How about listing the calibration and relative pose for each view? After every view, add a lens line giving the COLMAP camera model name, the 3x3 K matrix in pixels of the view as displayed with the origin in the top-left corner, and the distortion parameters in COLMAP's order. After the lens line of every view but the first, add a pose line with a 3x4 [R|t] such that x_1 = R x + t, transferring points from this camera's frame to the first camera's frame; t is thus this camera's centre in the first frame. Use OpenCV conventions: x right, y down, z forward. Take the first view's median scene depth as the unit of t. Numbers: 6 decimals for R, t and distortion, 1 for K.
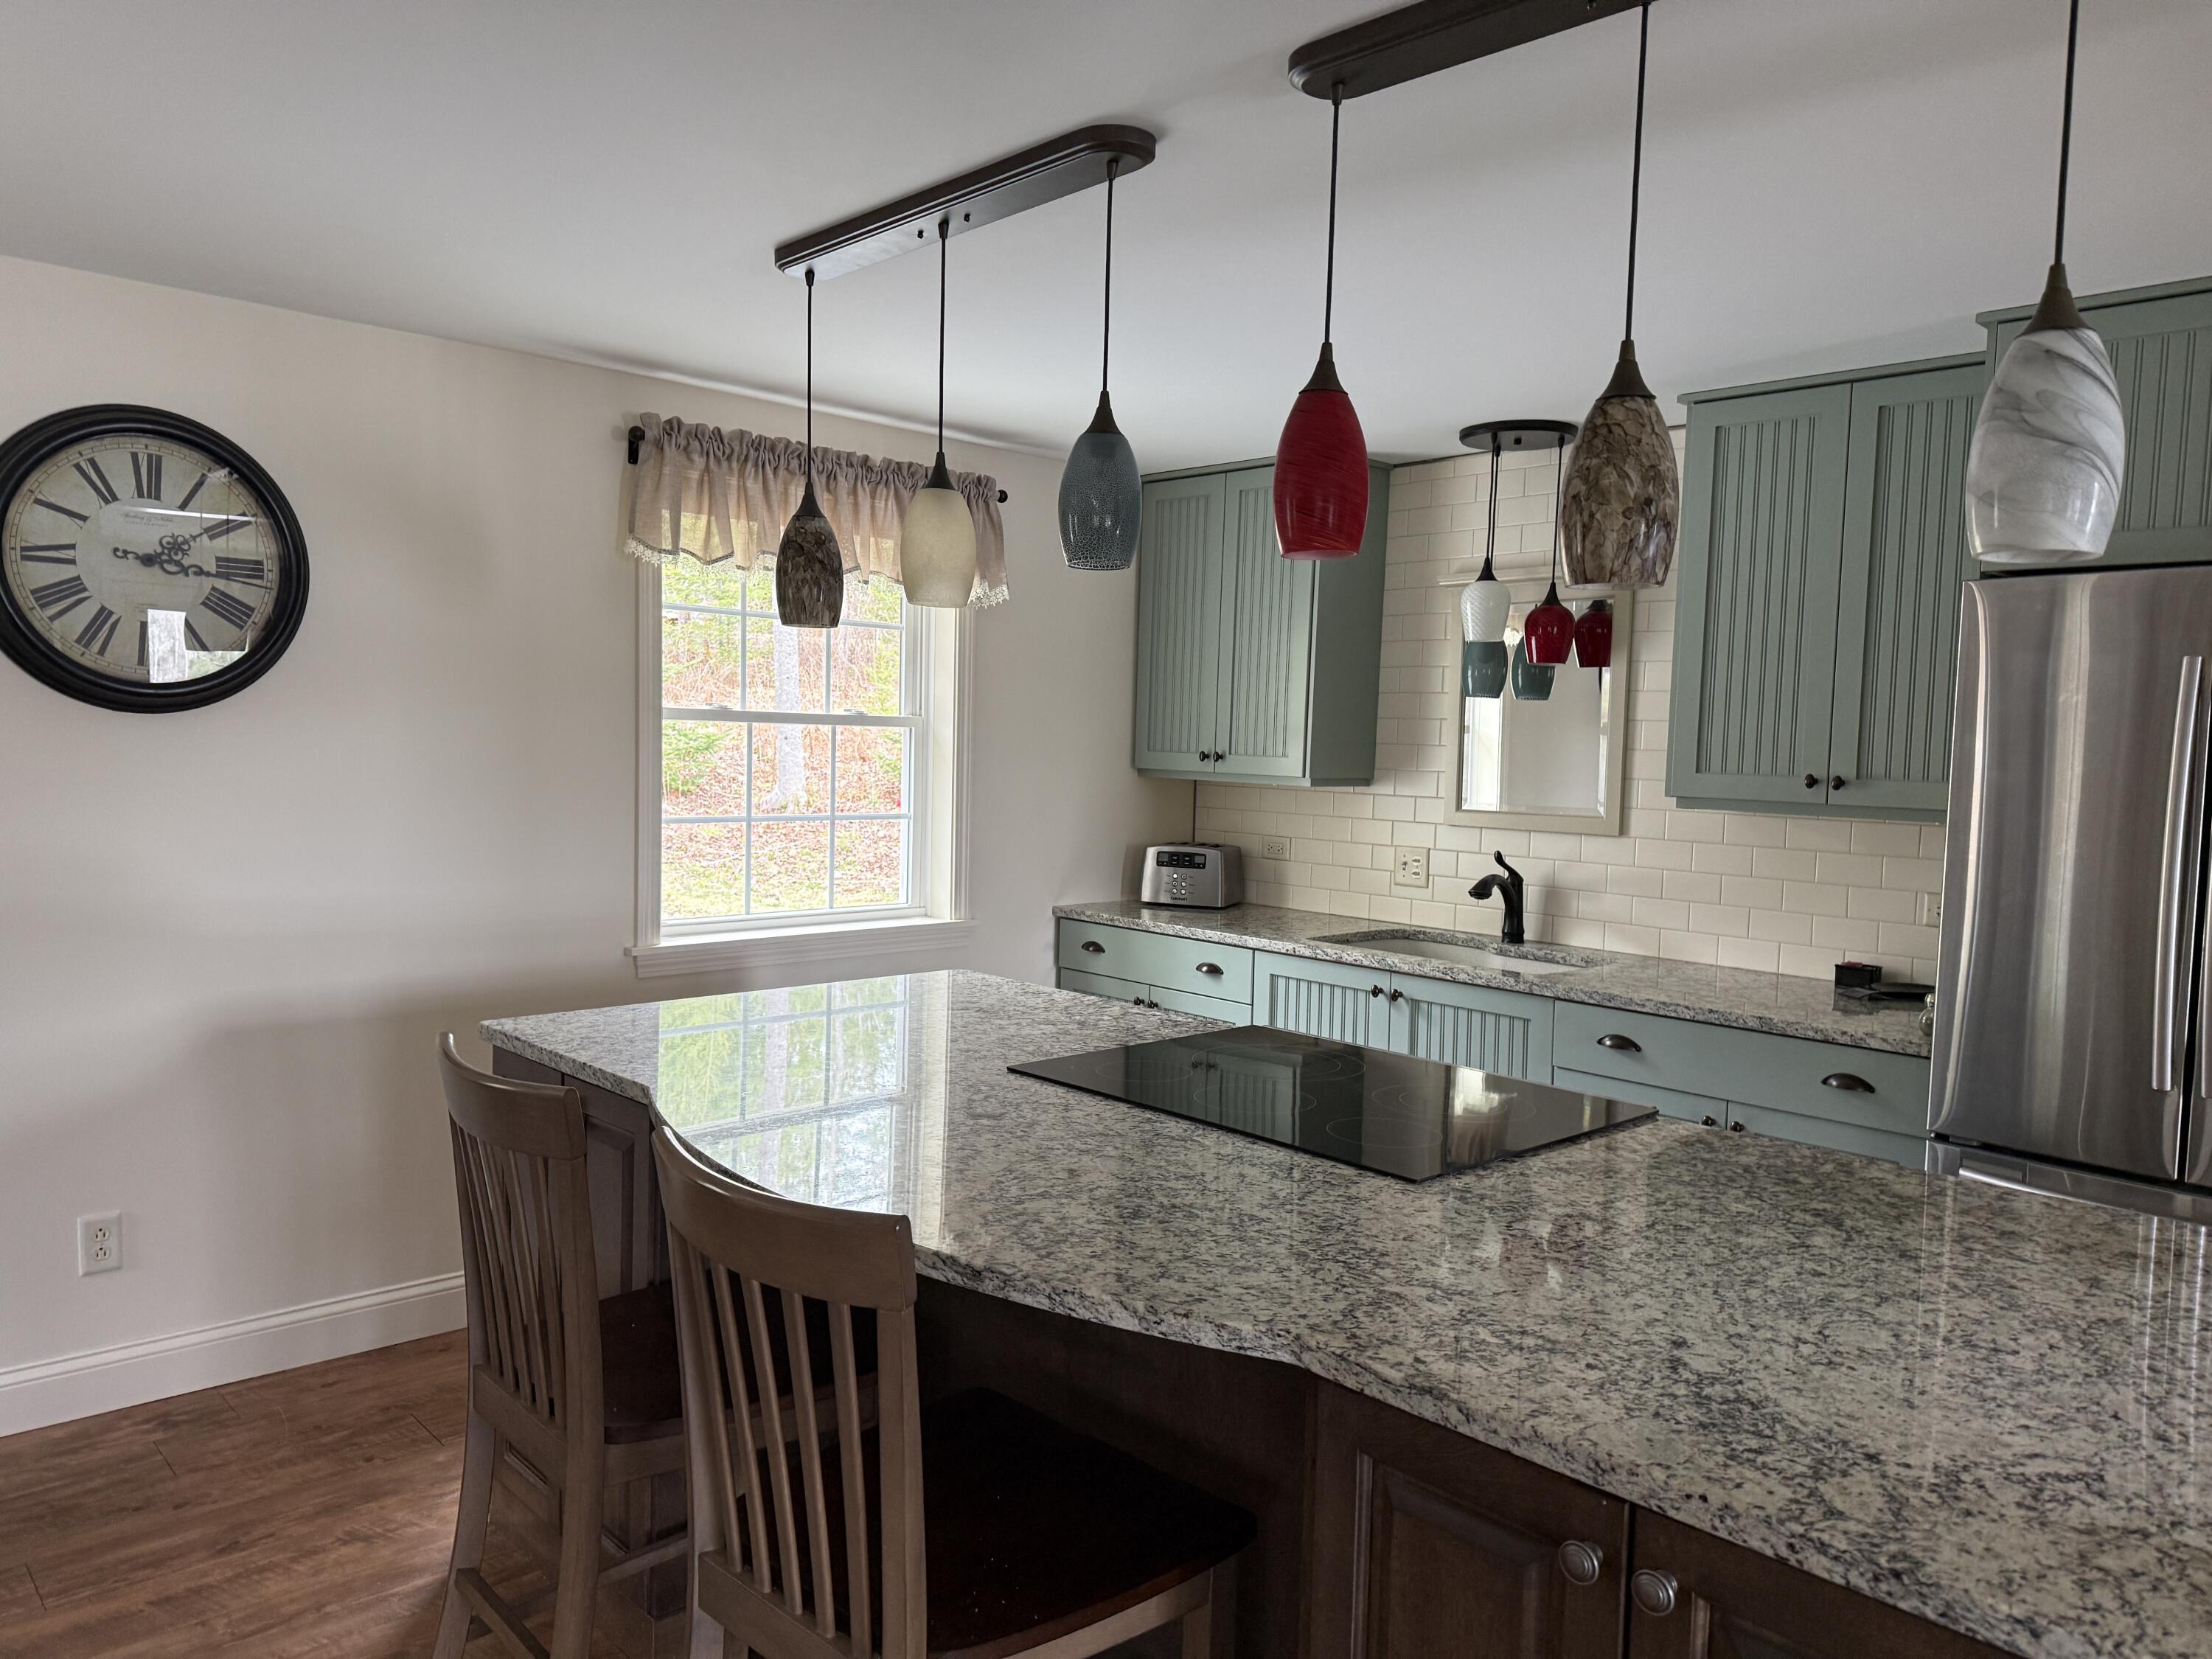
lens RADIAL K [[1566.5, 0, 1092.0], [0, 1566.5, 836.5], [0, 0, 1]] dist [0.012398, -0.002006]
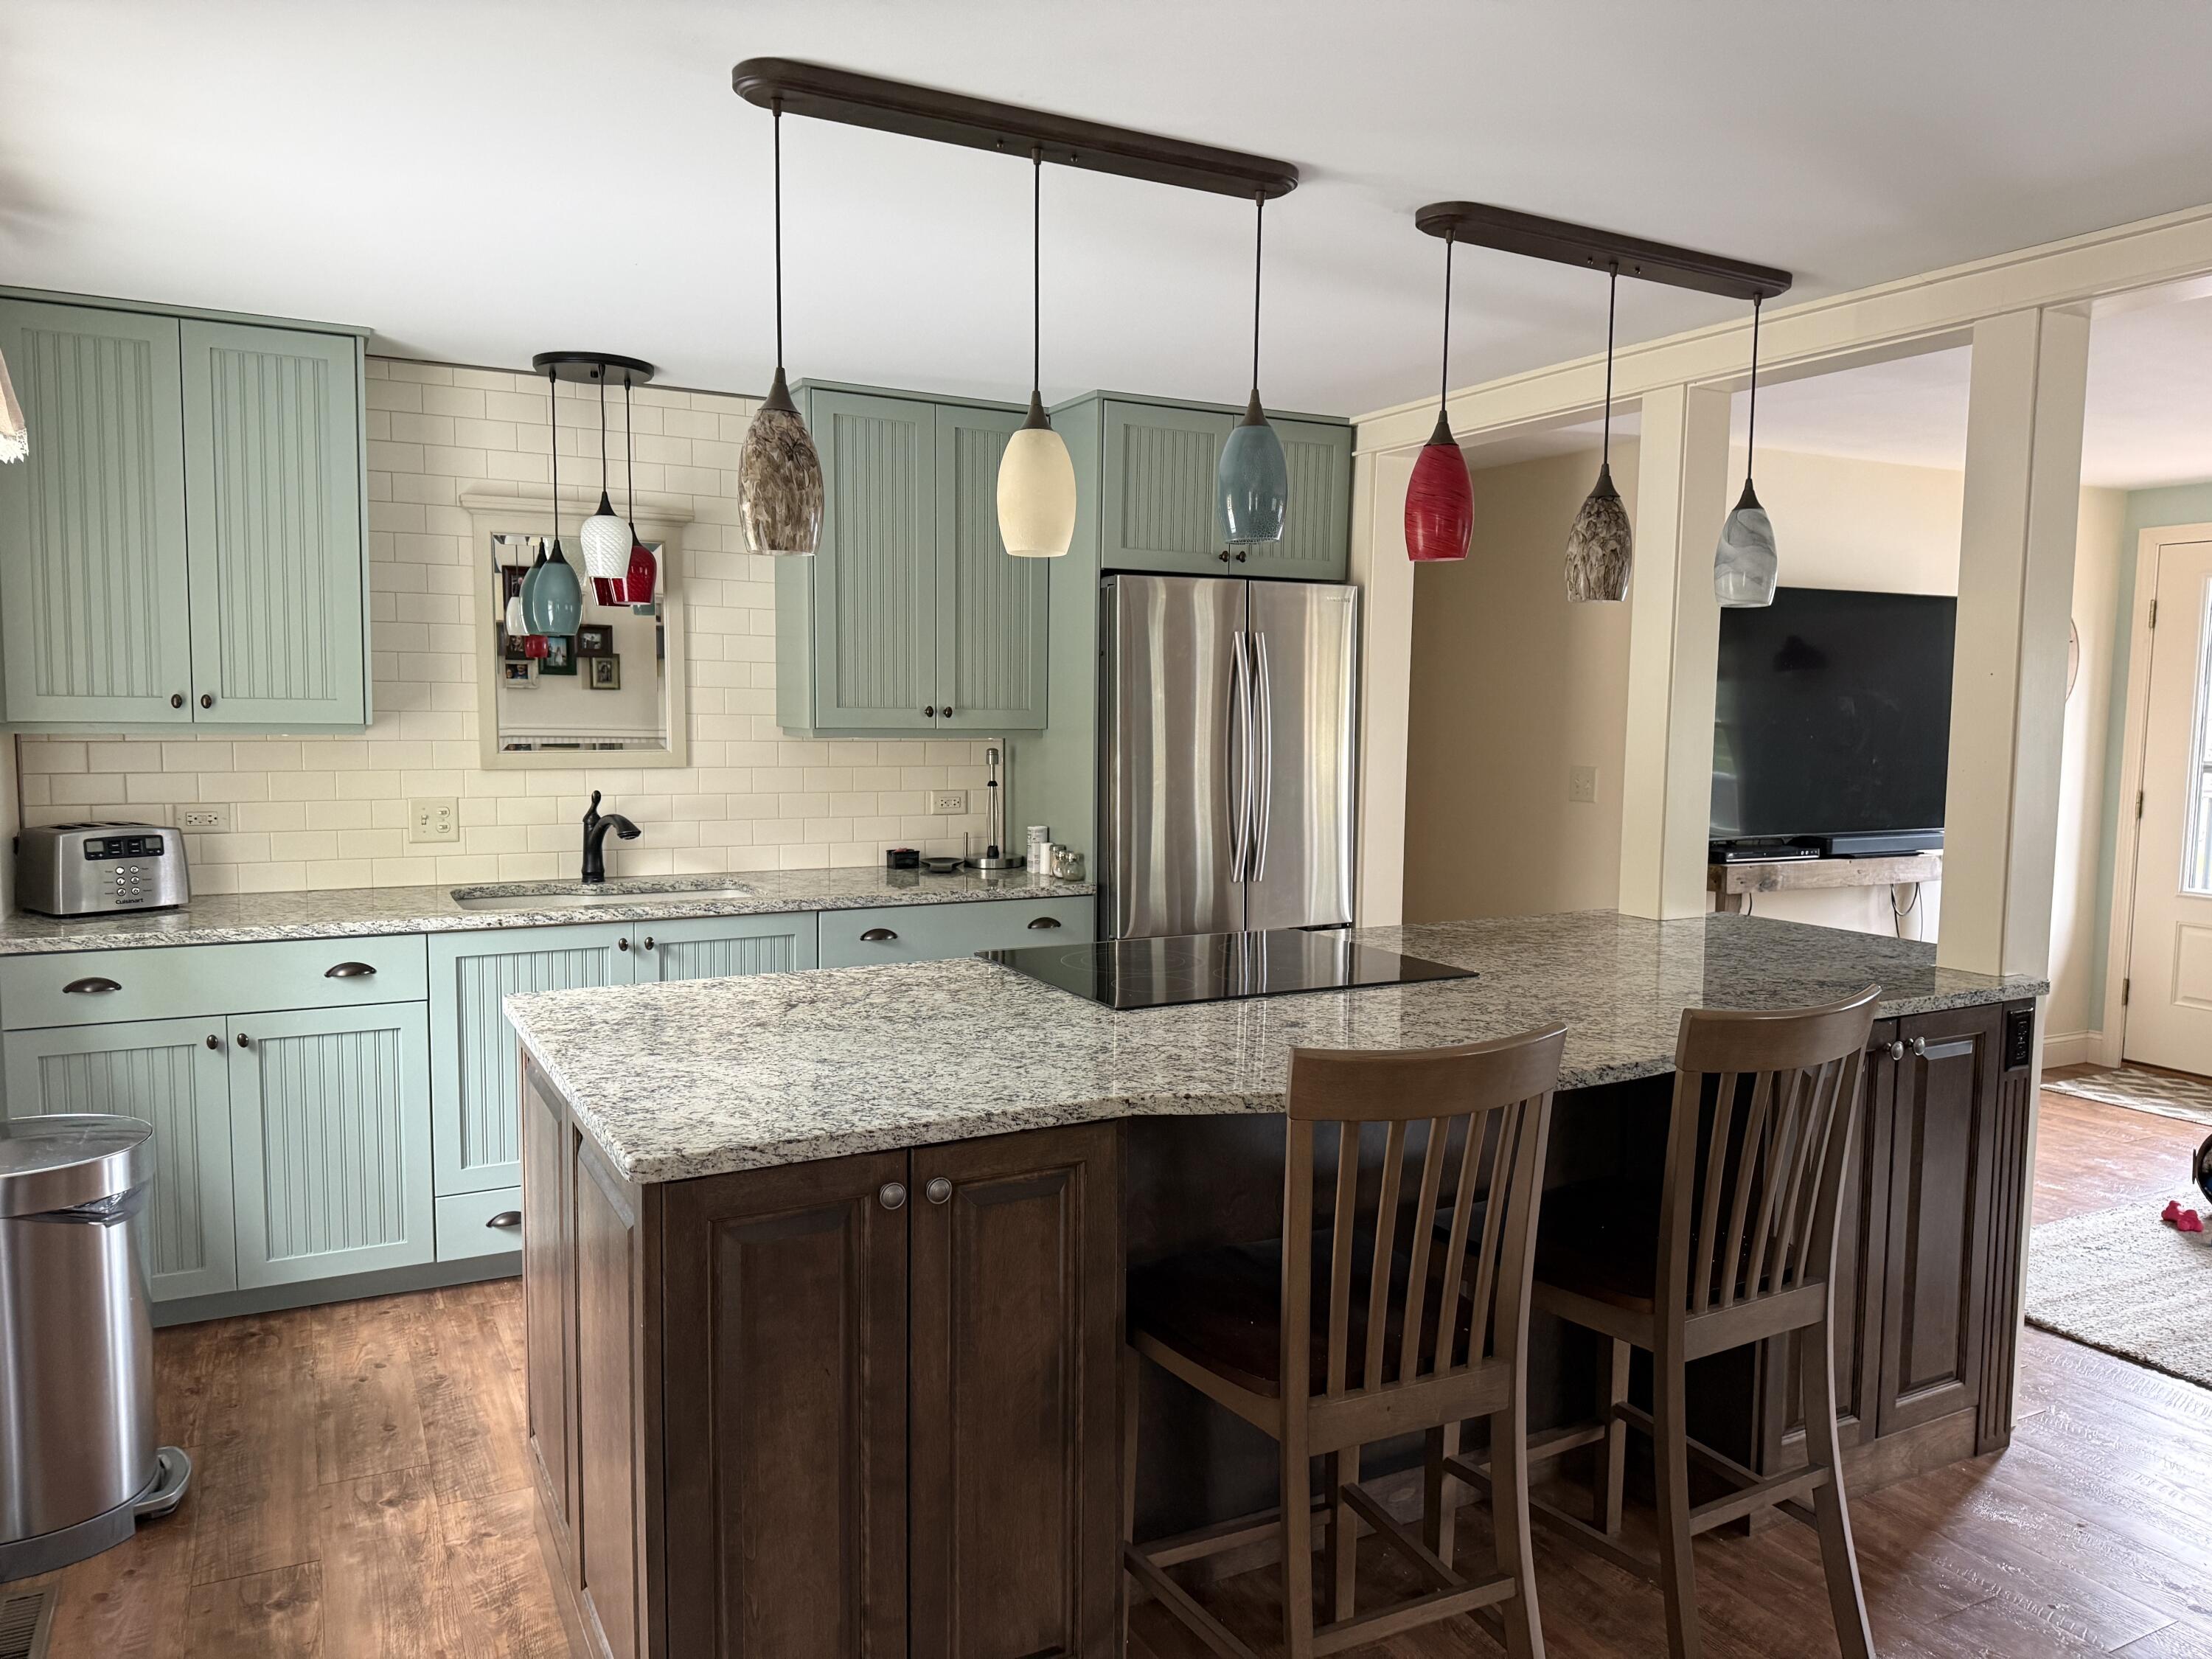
lens RADIAL K [[1566.5, 0, 1095.8], [0, 1566.5, 833.1], [0, 0, 1]] dist [0.012398, -0.002006]
pose [[0.201917, -0.107227, 0.973515, -0.718520], [0.053409, 0.993715, 0.098374, -0.050204], [-0.977945, 0.032131, 0.206375, 0.537999]]
